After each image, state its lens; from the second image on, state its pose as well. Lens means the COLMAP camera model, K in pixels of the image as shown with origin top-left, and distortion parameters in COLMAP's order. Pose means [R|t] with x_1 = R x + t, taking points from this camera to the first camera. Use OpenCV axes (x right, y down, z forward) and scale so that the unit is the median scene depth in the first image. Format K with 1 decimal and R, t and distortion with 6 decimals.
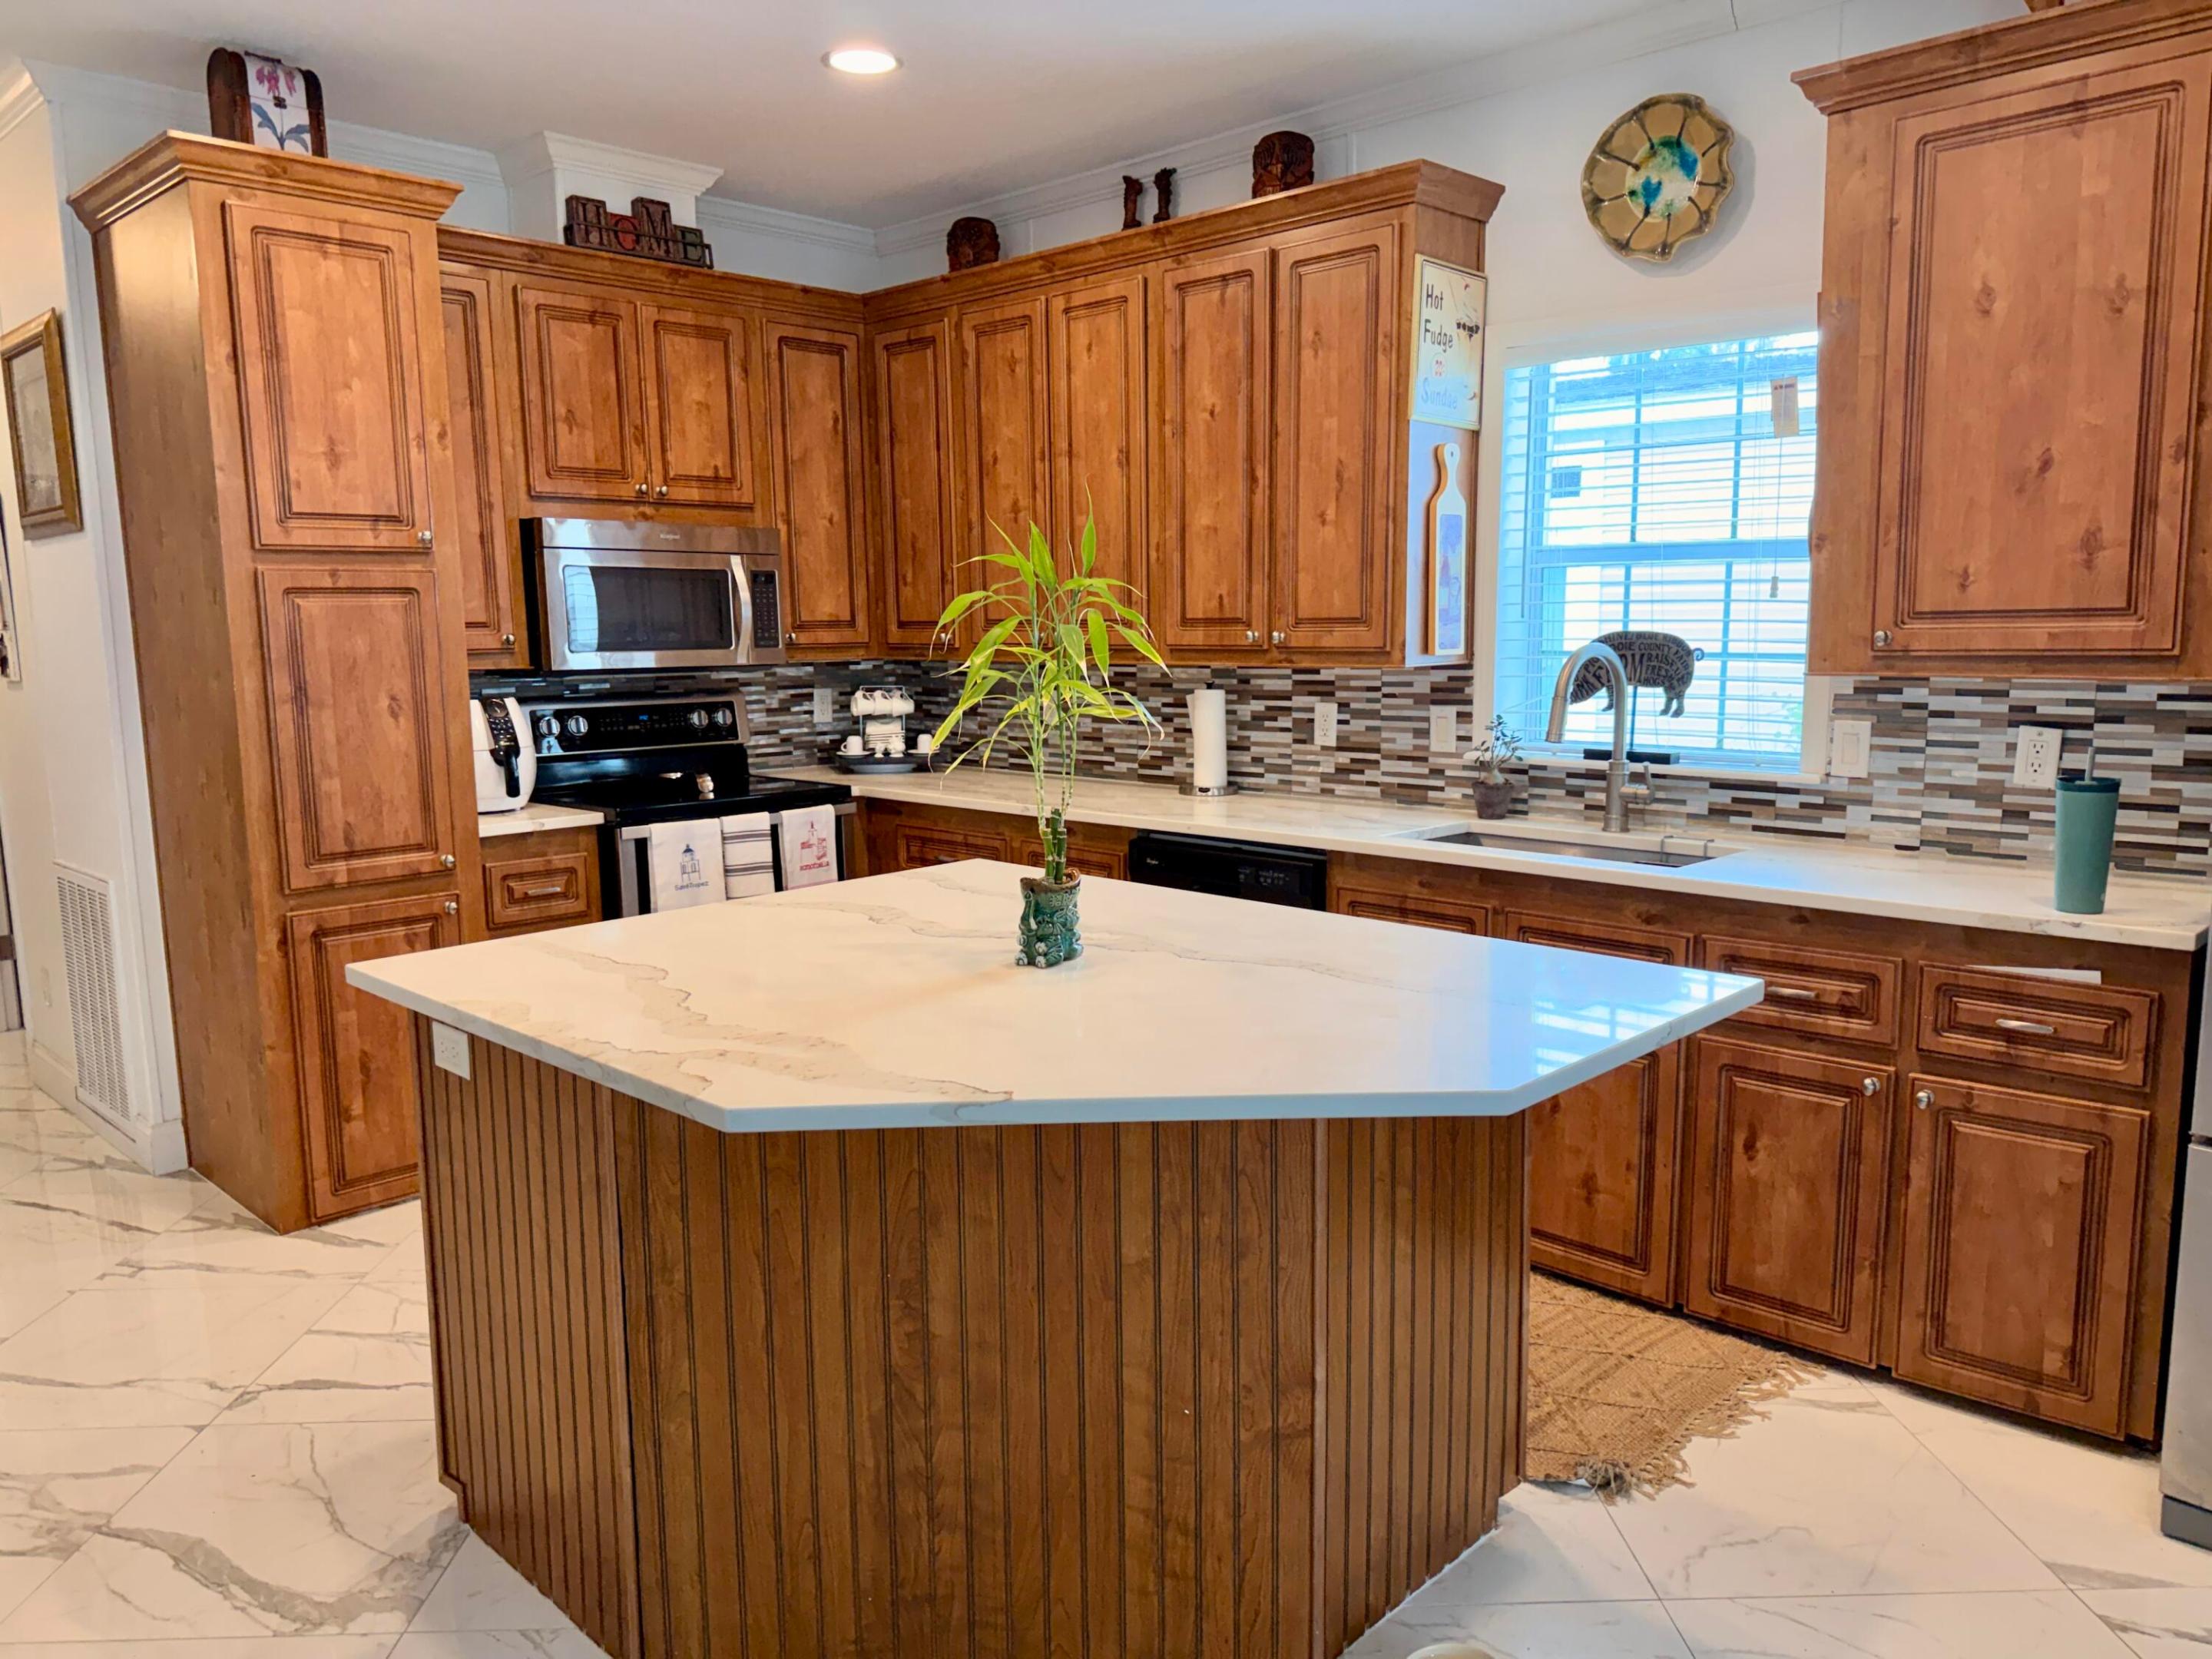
lens RADIAL K [[1555.3, 0, 1117.1], [0, 1555.3, 845.8], [0, 0, 1]] dist [0.037970, -0.044881]
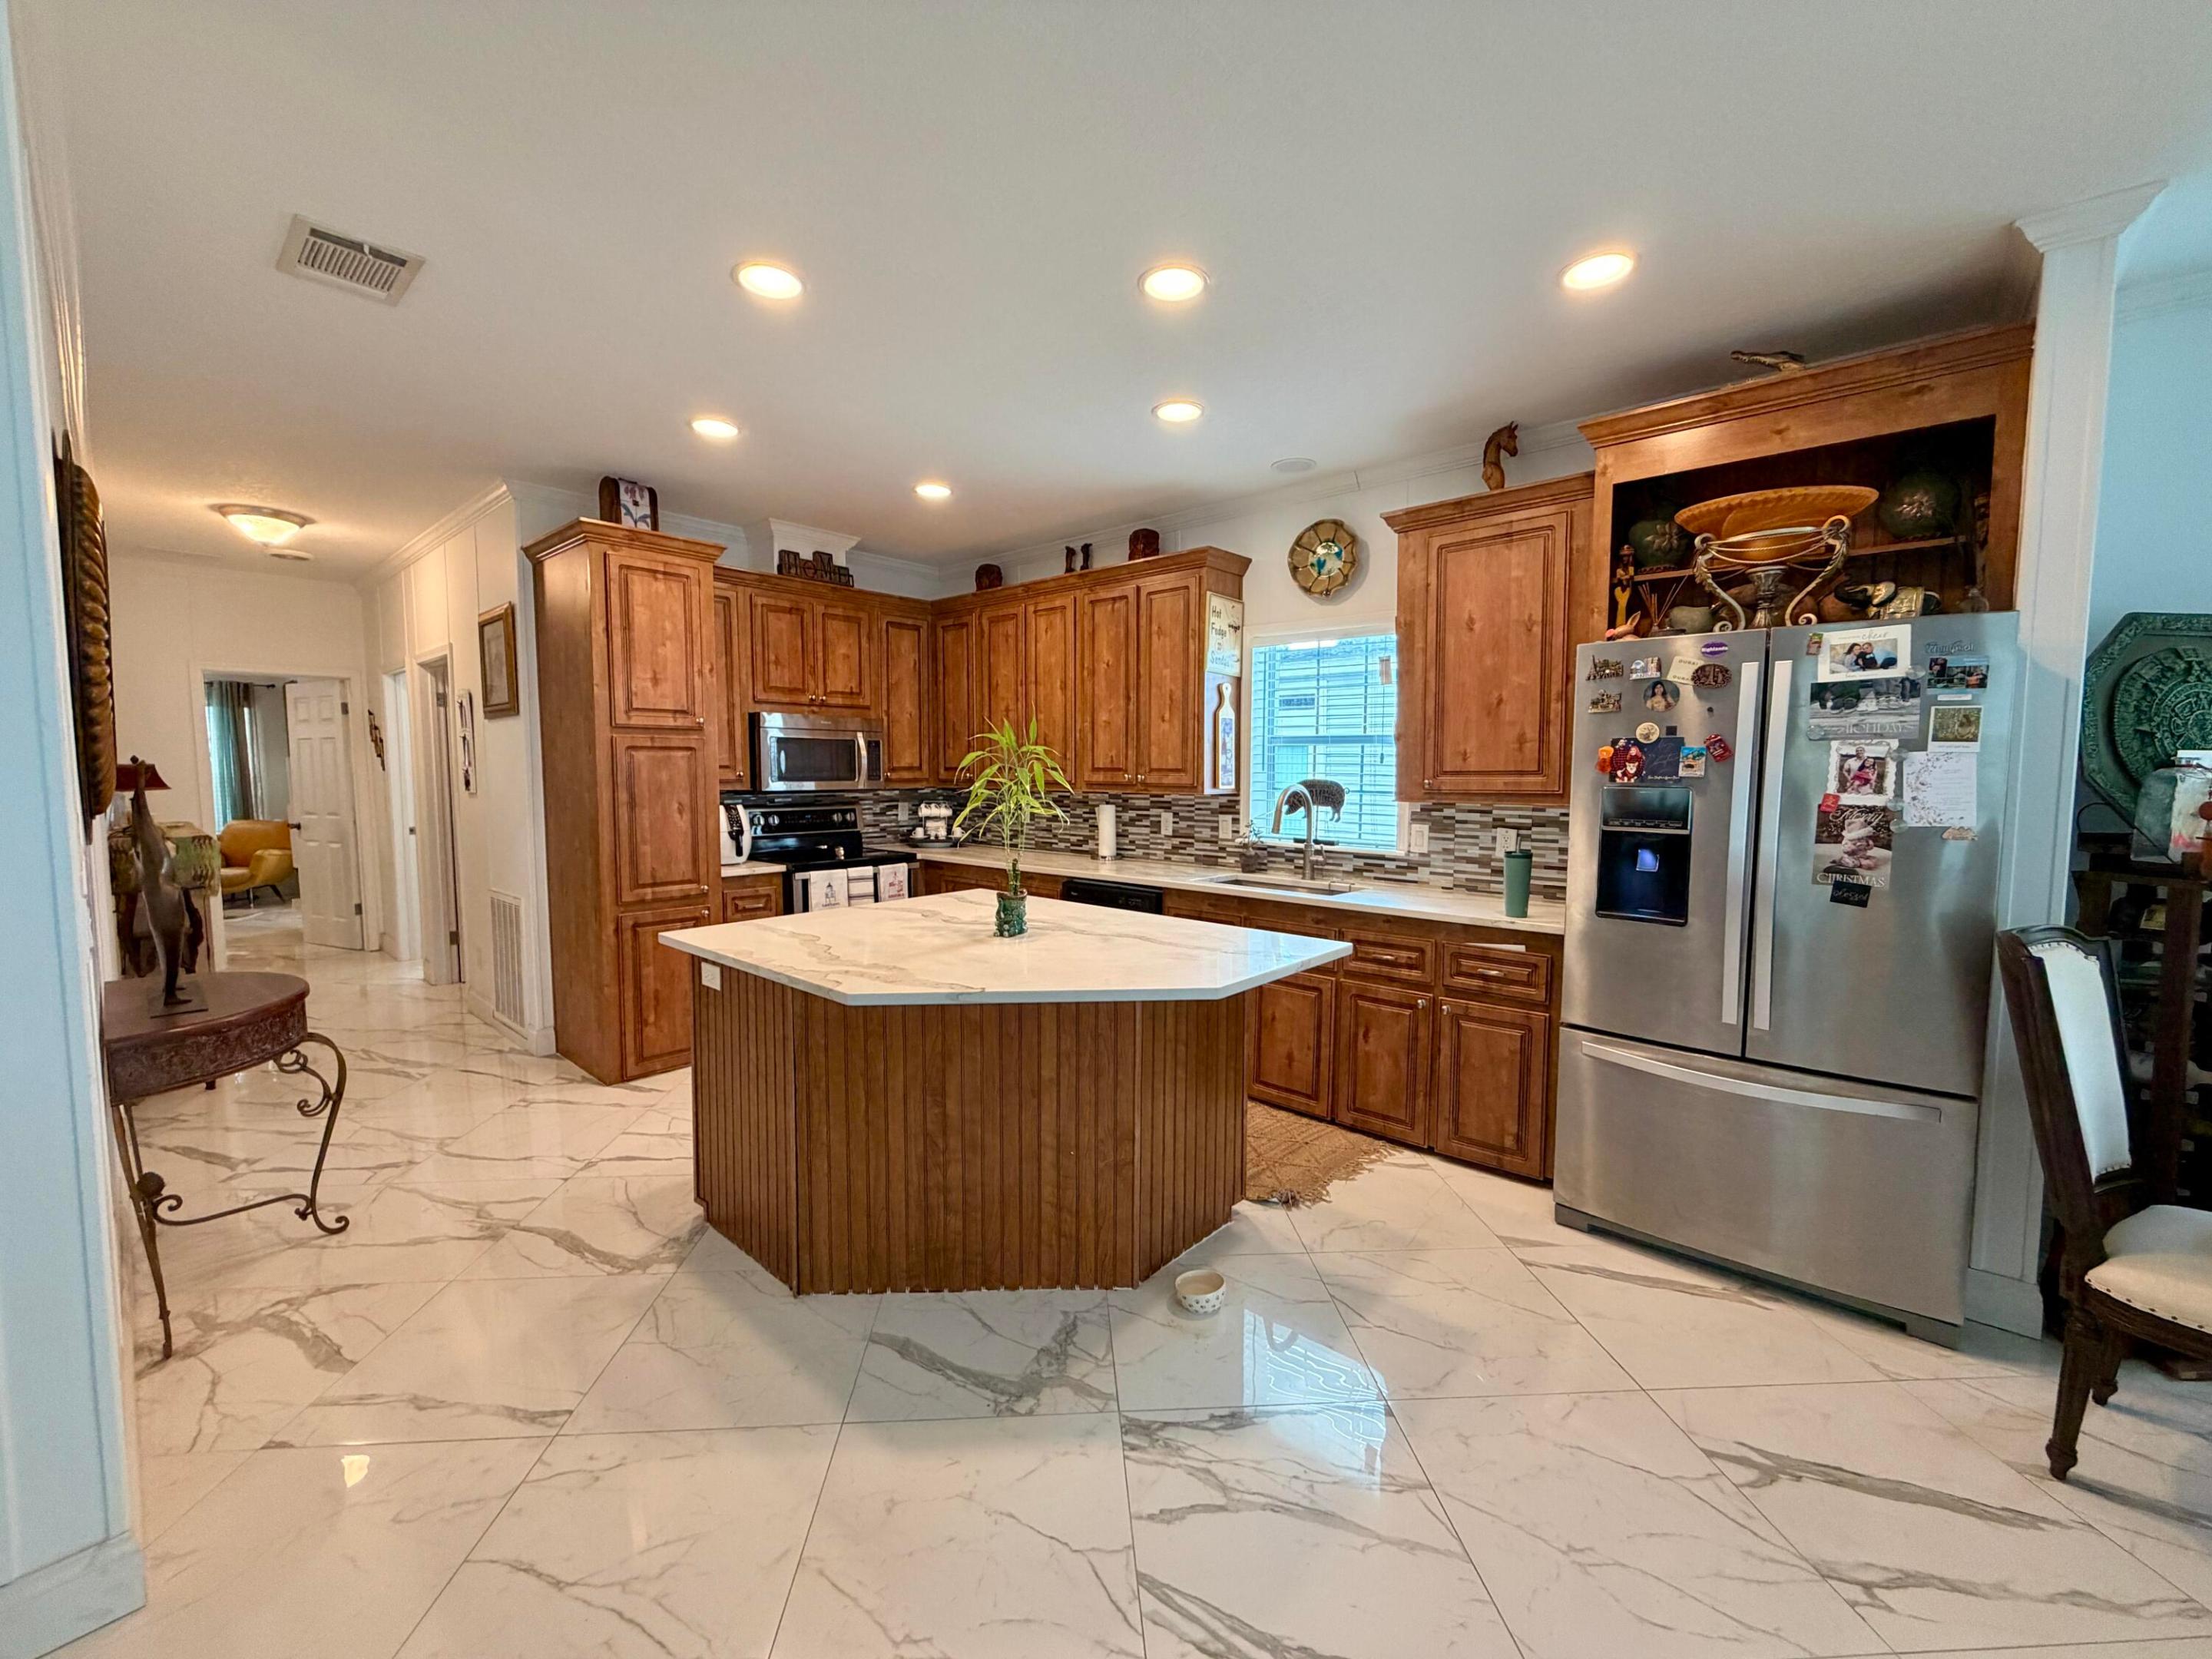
lens RADIAL K [[885.3, 0, 1105.3], [0, 885.3, 828.1], [0, 0, 1]] dist [-0.000552, -0.000064]
pose [[0.999282, 0.012653, 0.035725, 0.024065], [-0.009802, 0.996837, -0.078870, 0.017047], [-0.036610, 0.078464, 0.996245, -0.109641]]
